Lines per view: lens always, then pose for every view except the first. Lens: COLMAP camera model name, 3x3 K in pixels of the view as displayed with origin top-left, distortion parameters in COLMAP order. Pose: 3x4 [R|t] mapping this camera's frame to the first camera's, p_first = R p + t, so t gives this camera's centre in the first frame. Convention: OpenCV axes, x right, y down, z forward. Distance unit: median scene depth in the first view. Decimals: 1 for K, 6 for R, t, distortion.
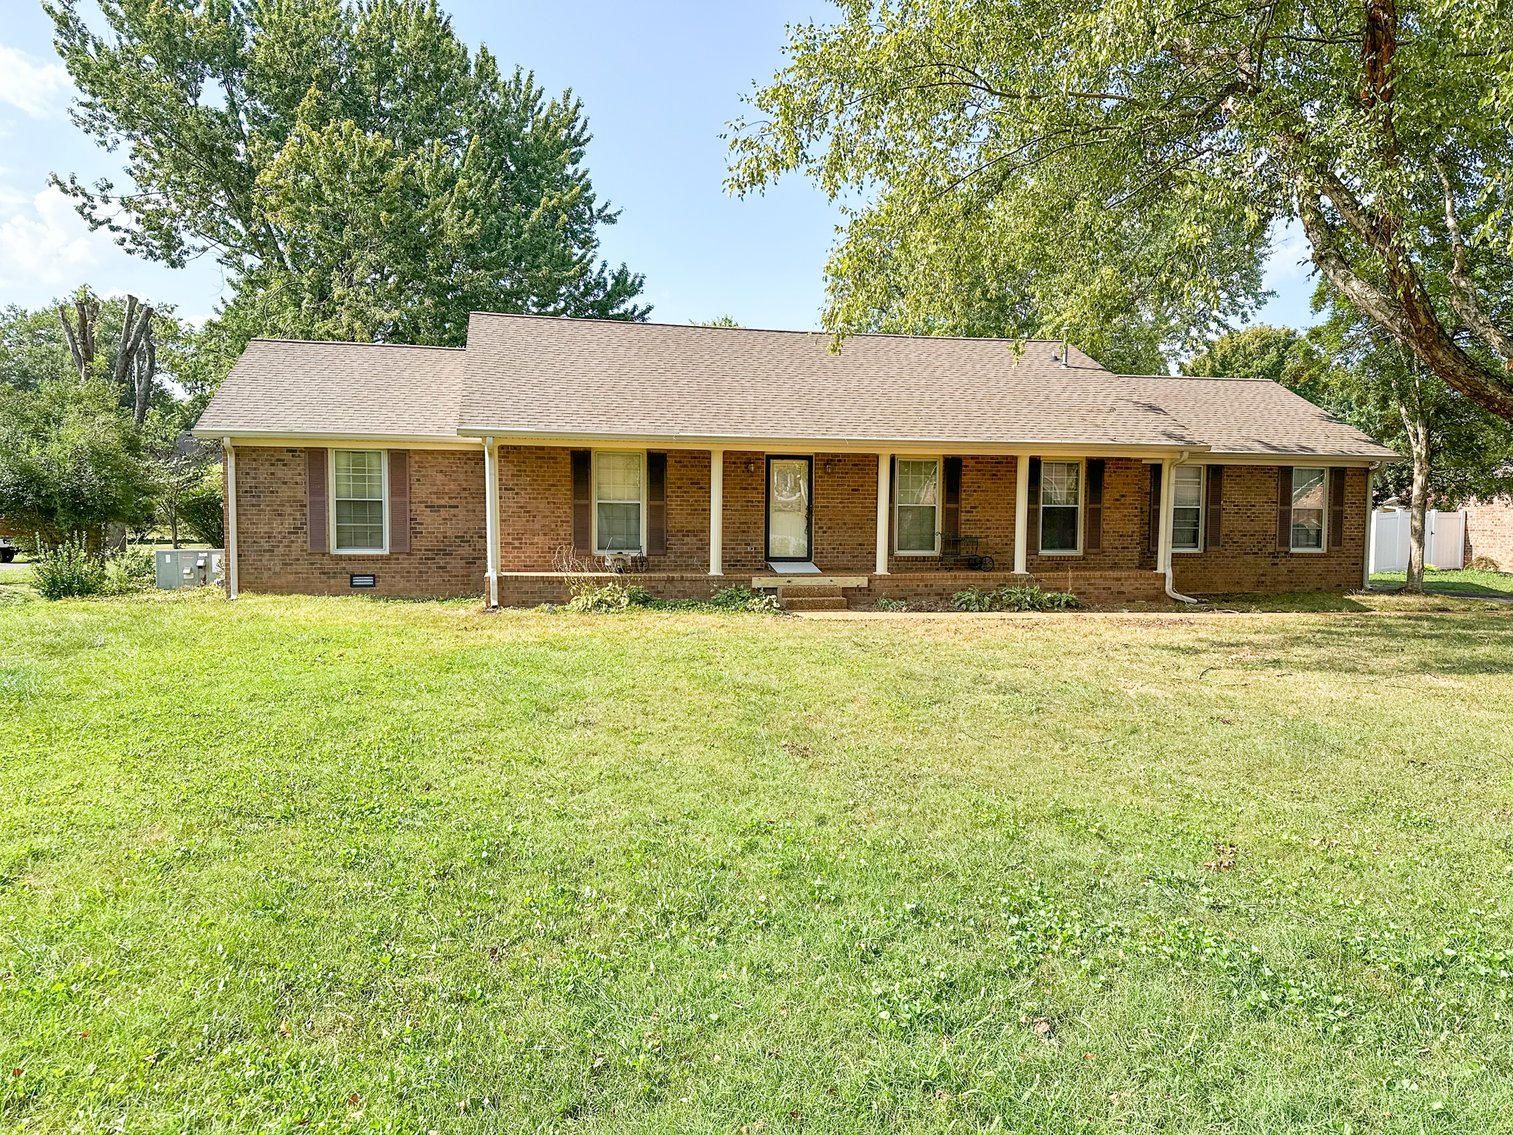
lens RADIAL K [[1074.3, 0, 759.8], [0, 1074.3, 567.1], [0, 0, 1]] dist [0.037247, -0.041702]
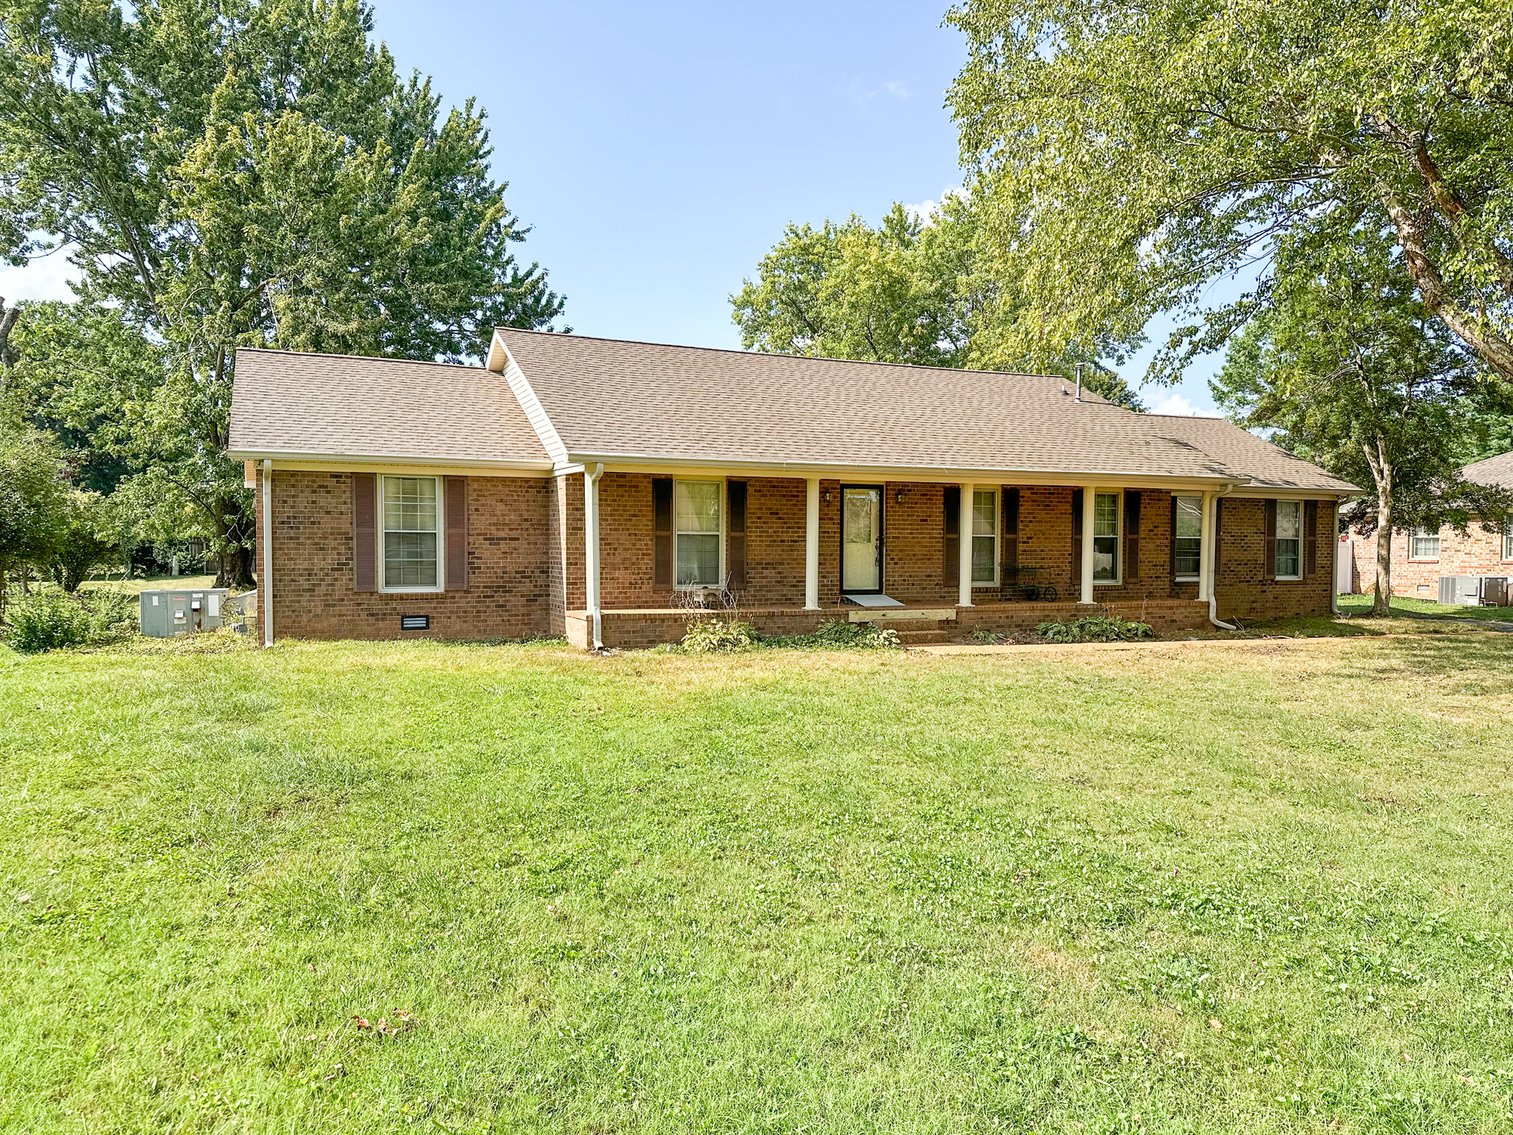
lens RADIAL K [[1074.3, 0, 763.1], [0, 1074.3, 569.3], [0, 0, 1]] dist [0.037247, -0.041702]
pose [[0.980051, -0.008214, 0.198577, -0.251874], [0.013466, 0.999594, -0.025113, -0.004745], [-0.198290, 0.027286, 0.979763, 0.068655]]
